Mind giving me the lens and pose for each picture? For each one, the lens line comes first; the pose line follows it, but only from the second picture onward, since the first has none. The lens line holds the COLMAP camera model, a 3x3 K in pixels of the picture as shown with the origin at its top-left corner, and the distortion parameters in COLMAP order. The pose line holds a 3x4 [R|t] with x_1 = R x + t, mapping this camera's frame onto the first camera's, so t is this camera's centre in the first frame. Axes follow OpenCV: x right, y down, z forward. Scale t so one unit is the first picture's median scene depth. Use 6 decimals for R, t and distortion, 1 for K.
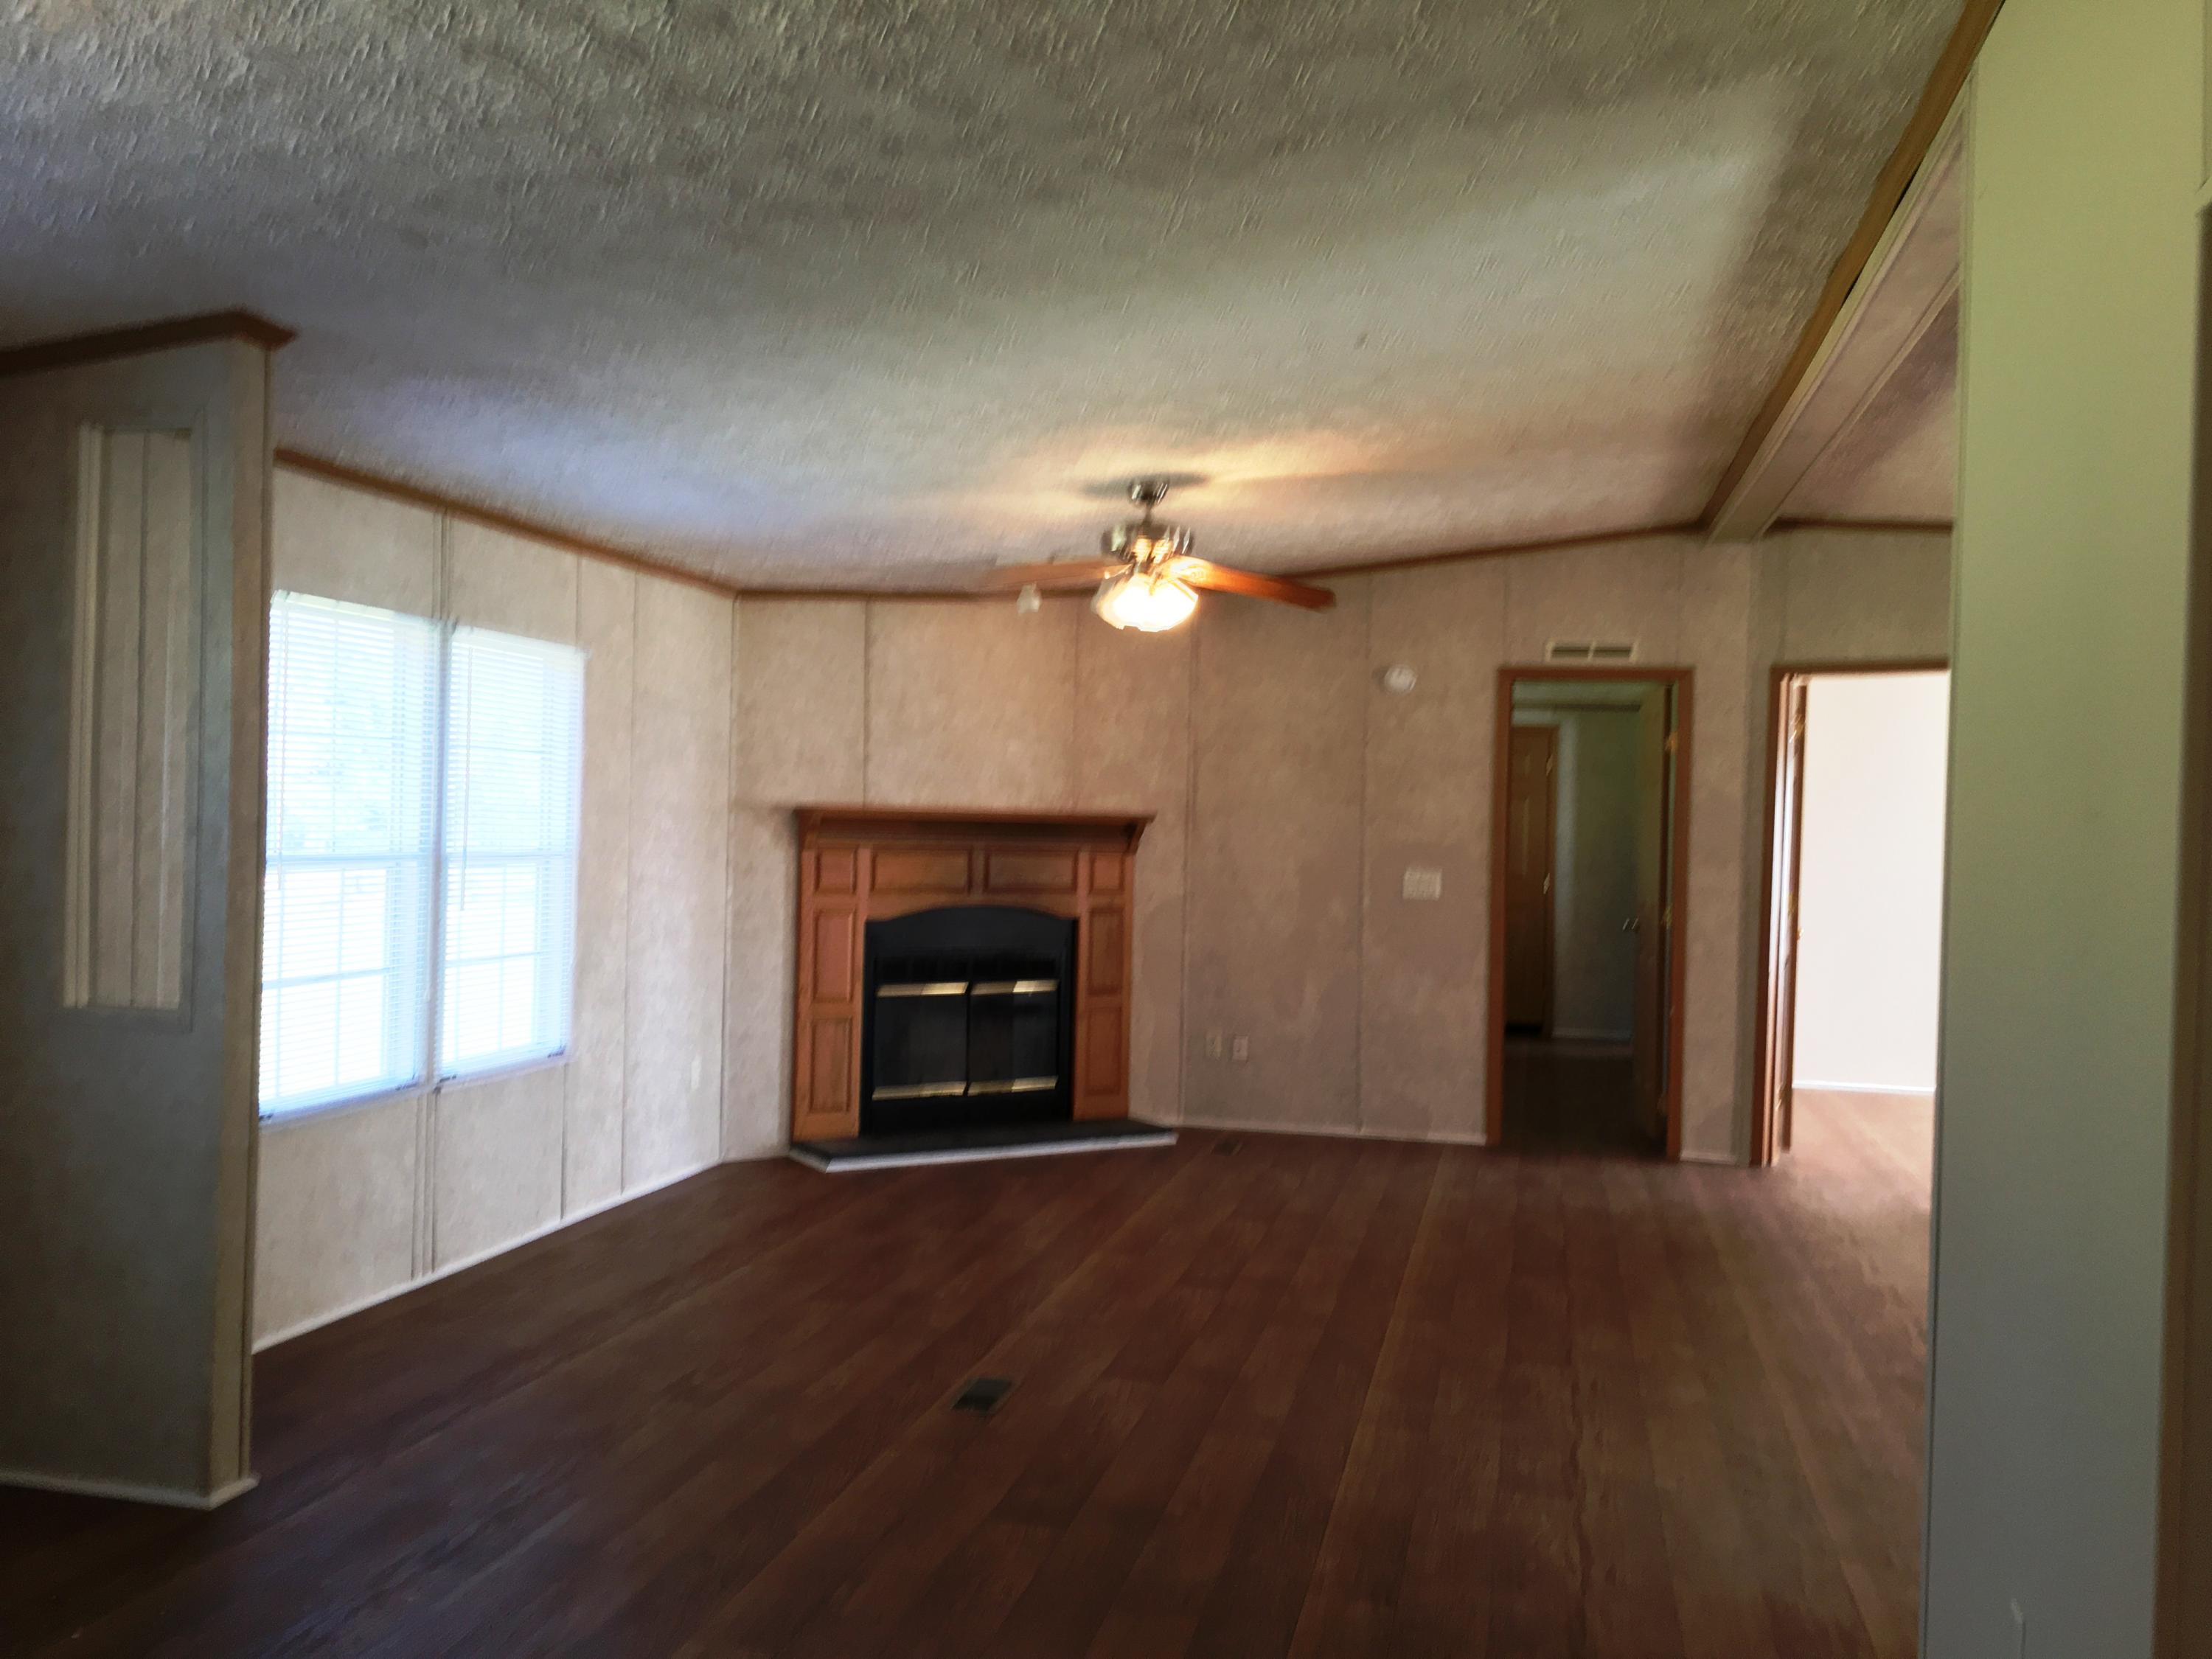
lens RADIAL K [[1899.1, 0, 1093.7], [0, 1899.1, 826.6], [0, 0, 1]] dist [0.094427, -0.143585]
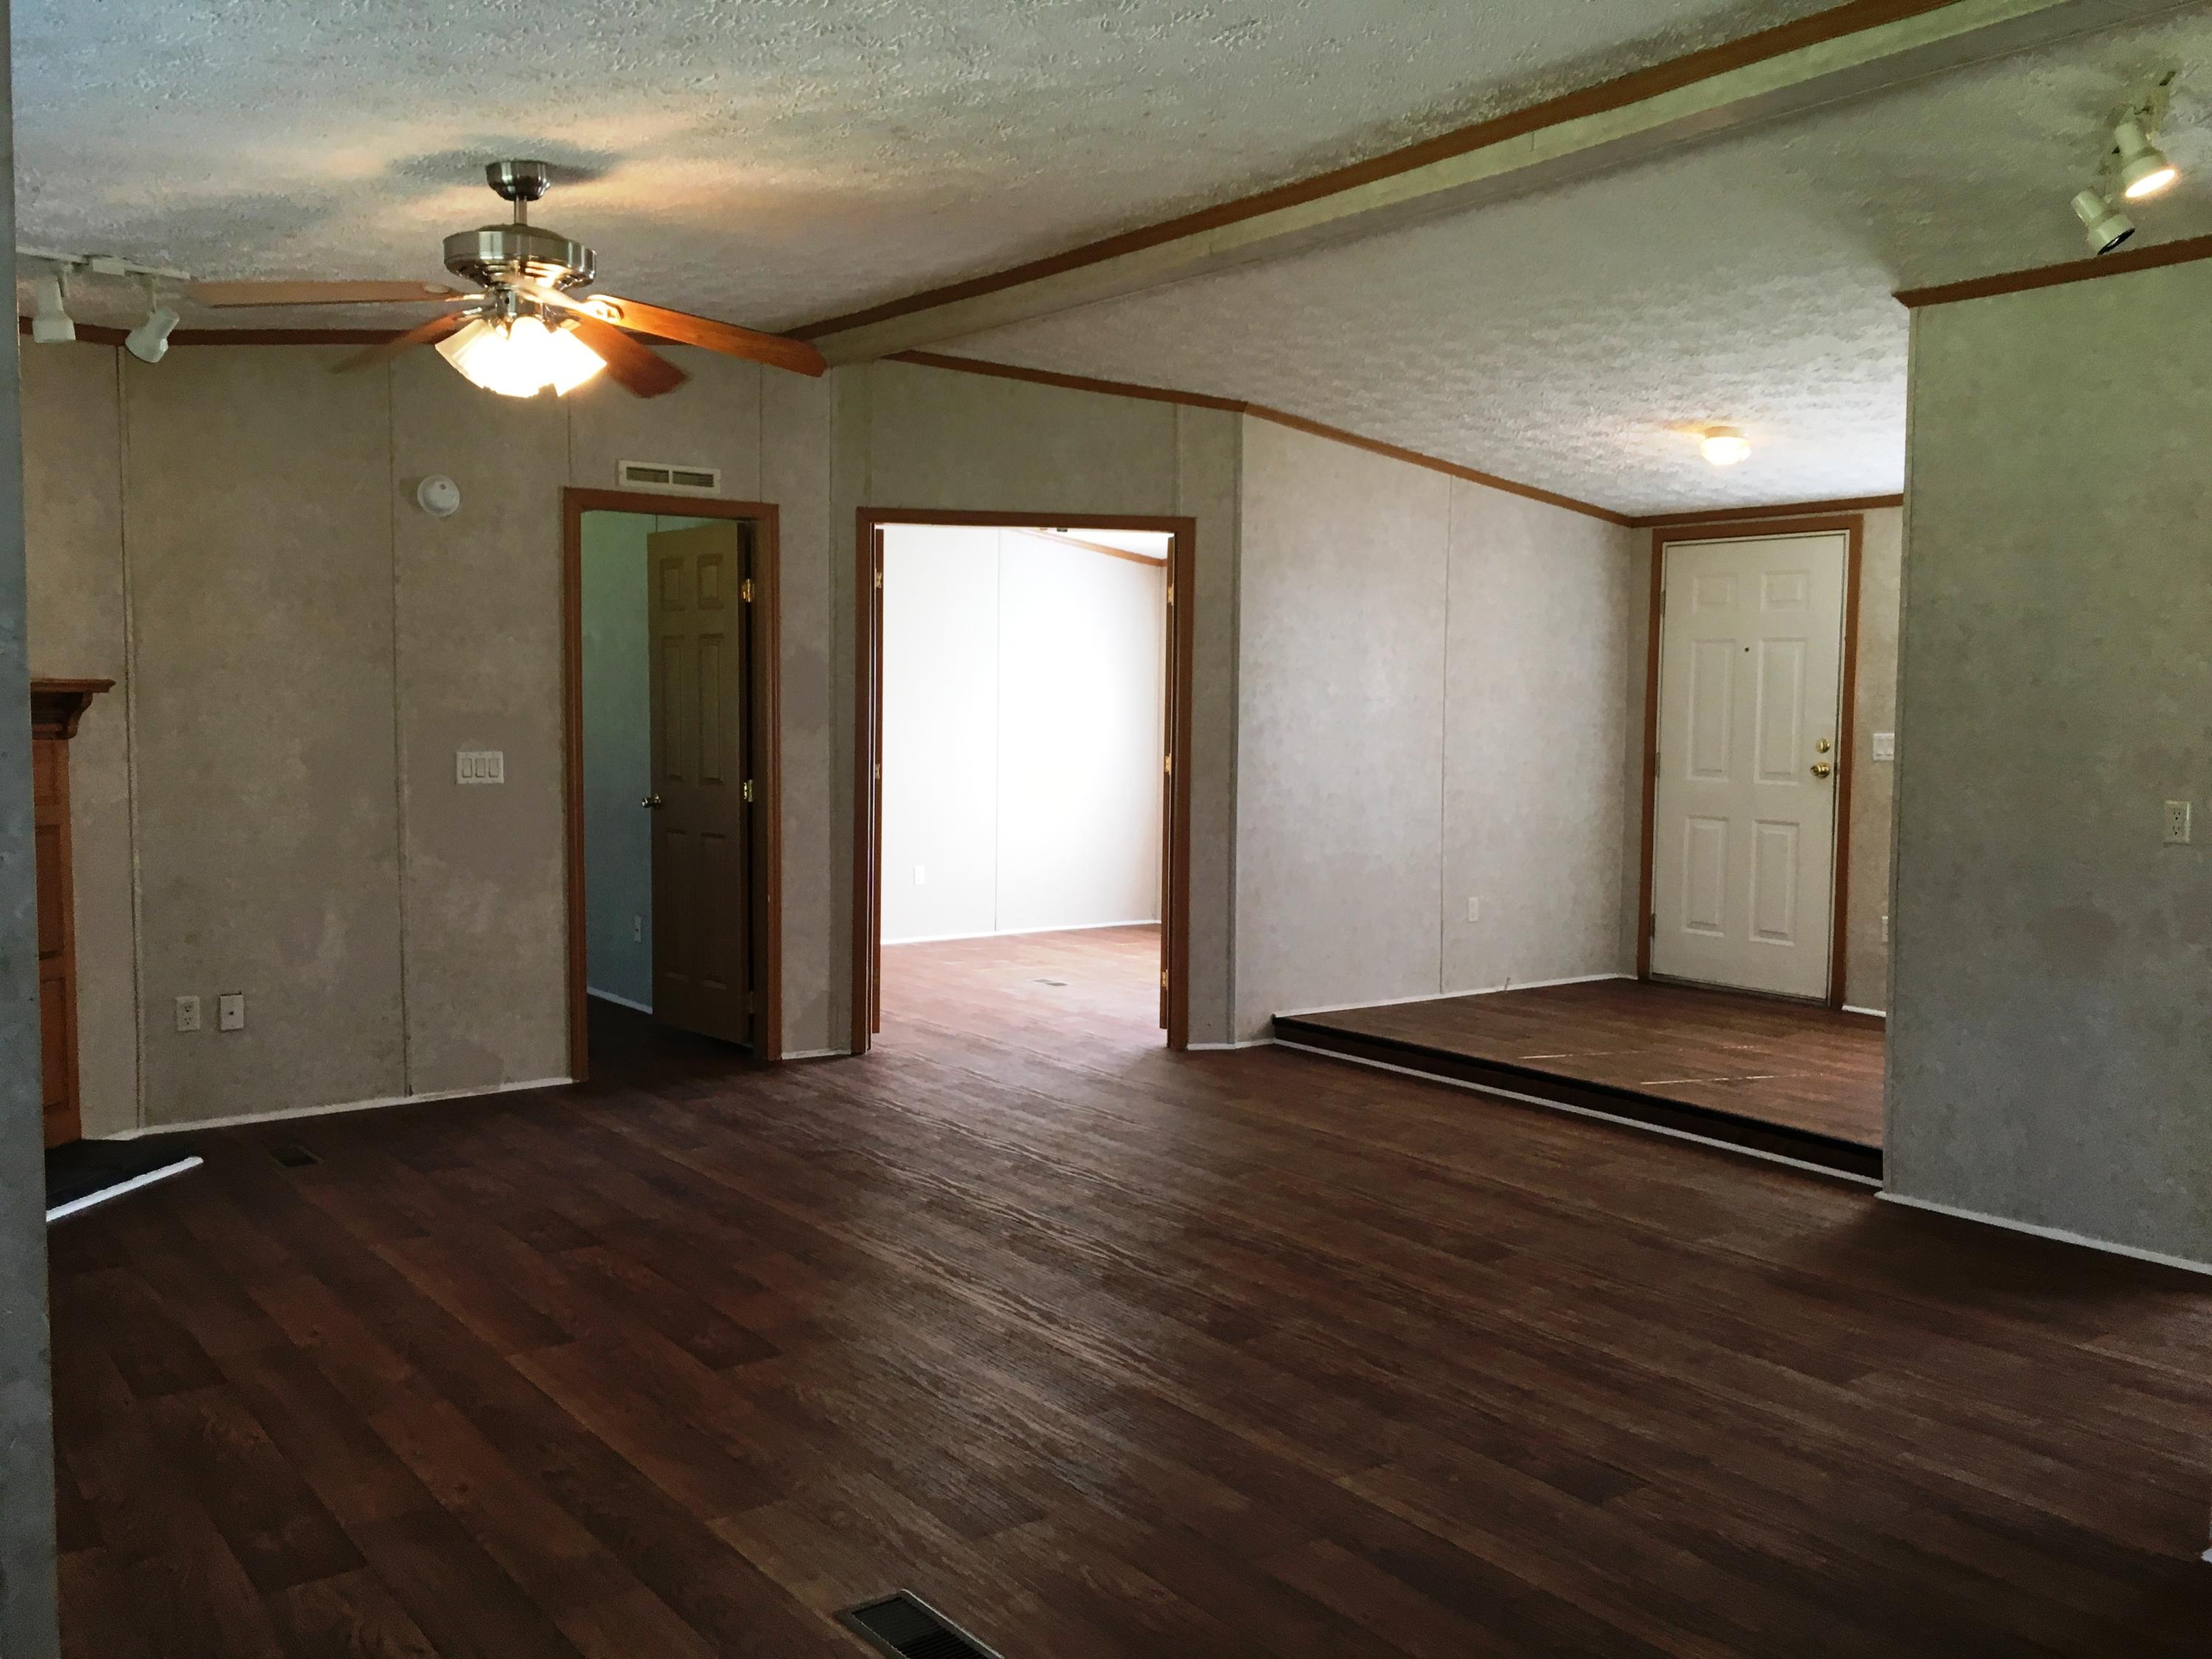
lens RADIAL K [[1910.4, 0, 1134.8], [0, 1910.4, 829.7], [0, 0, 1]] dist [0.072262, -0.077695]
pose [[0.637206, -0.071505, 0.767369, -0.290275], [0.009258, 0.996325, 0.085152, -0.009416], [-0.770638, -0.047155, 0.635526, 0.340271]]
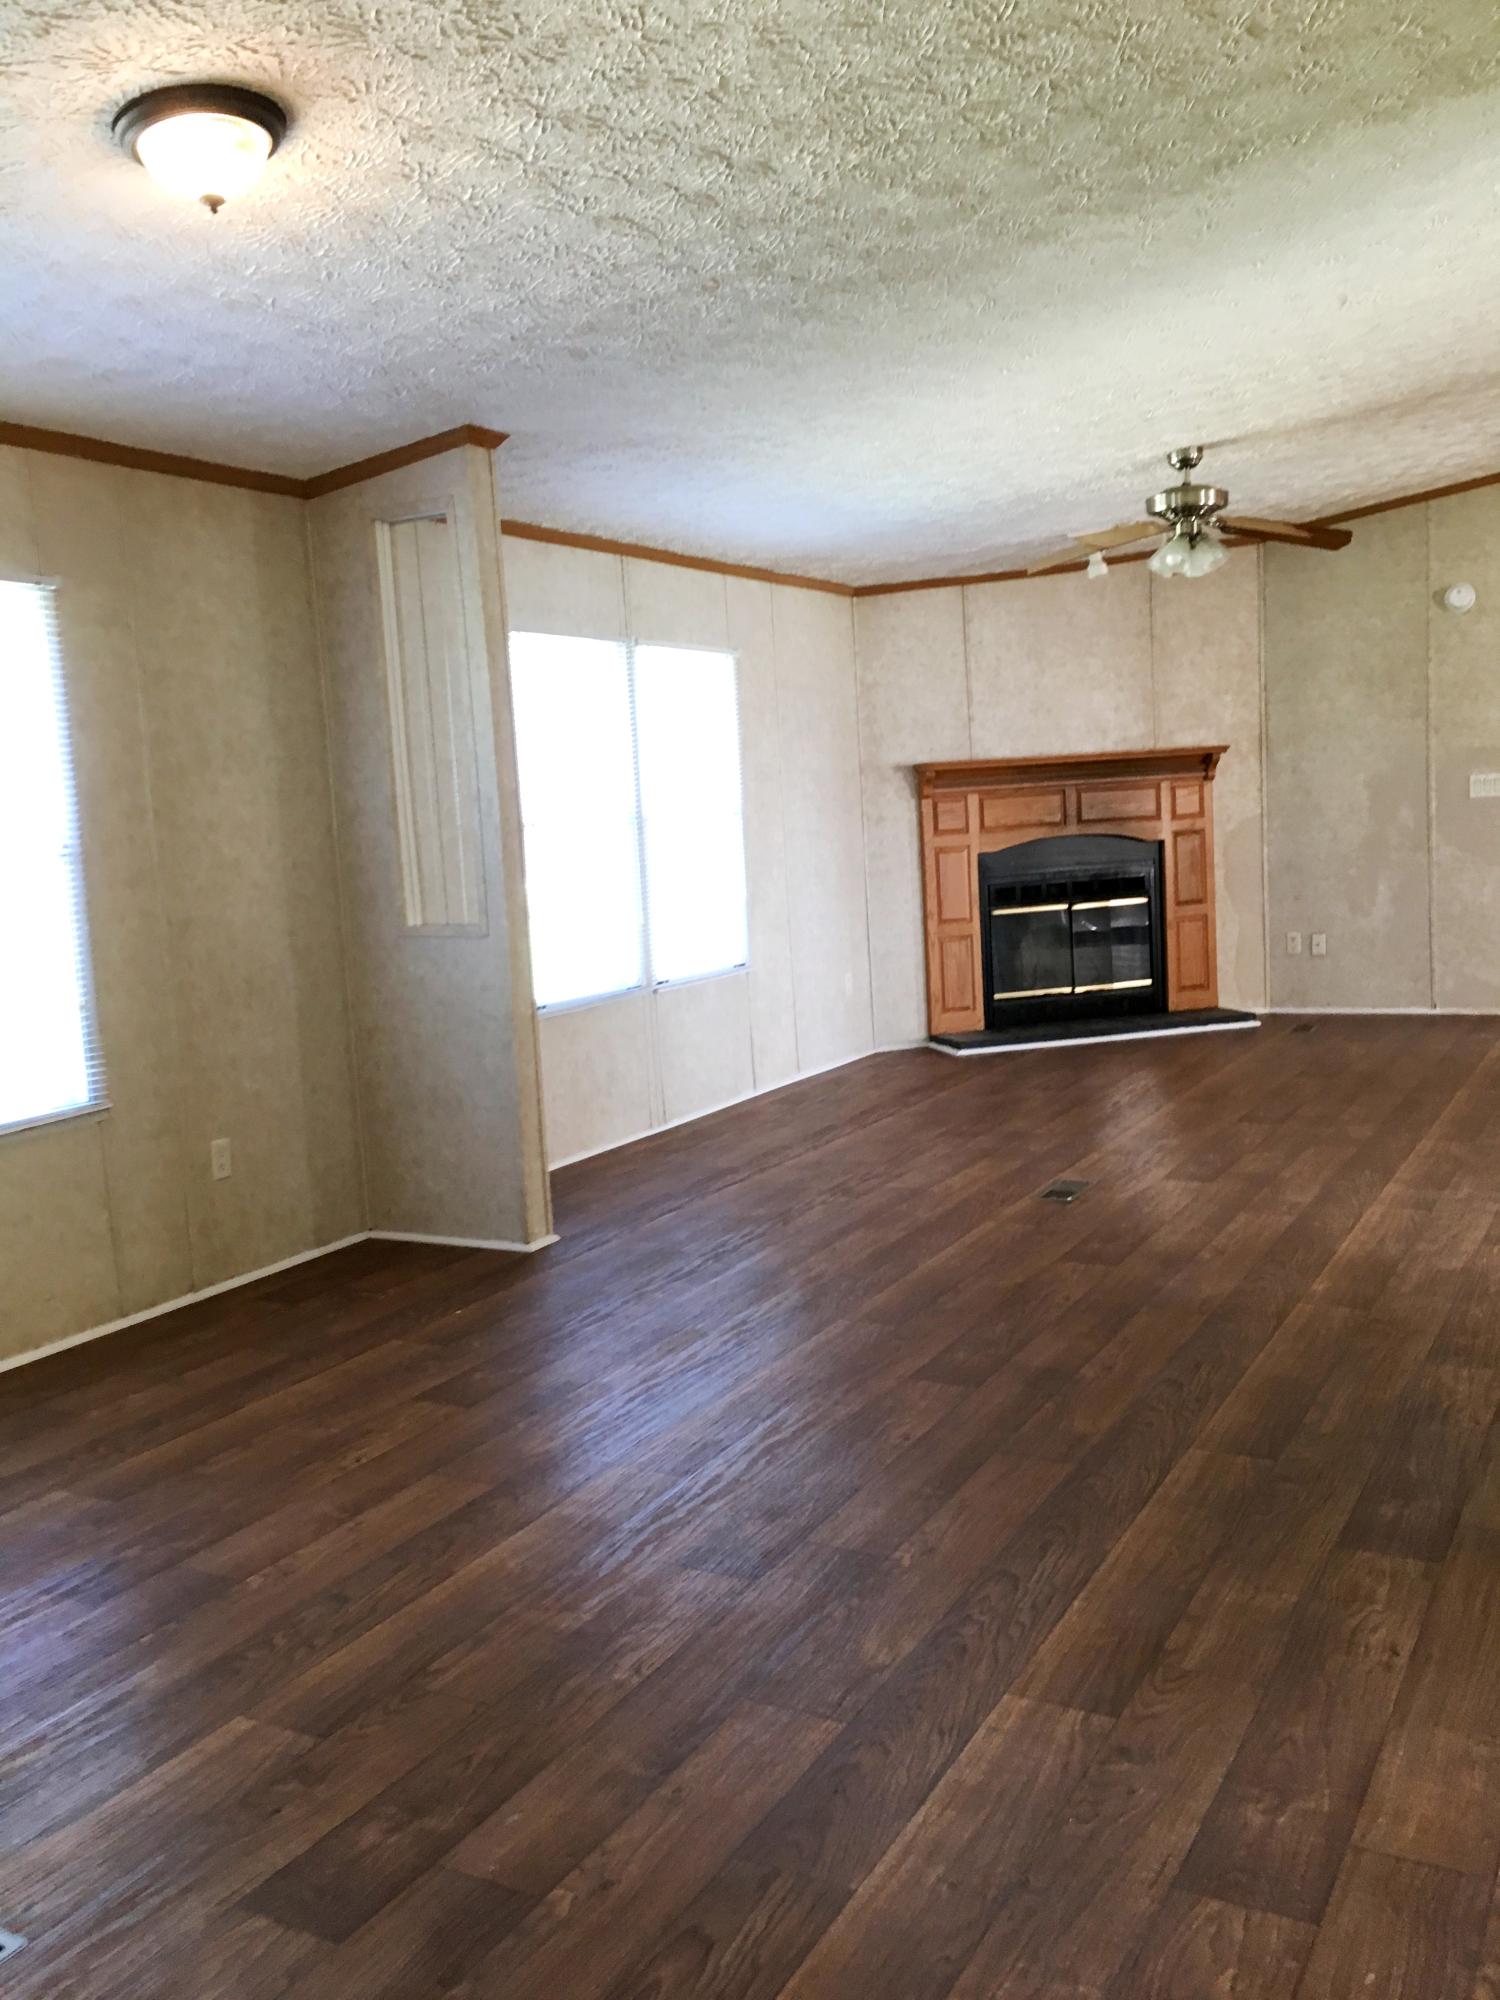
lens RADIAL K [[1717.1, 0, 736.8], [0, 1717.1, 999.1], [0, 0, 1]] dist [0.094427, -0.143585]
pose [[0.957355, -0.050268, -0.284507, 0.042249], [0.081812, 0.991609, 0.100093, 0.018806], [0.277089, -0.119100, 0.953434, -0.102561]]
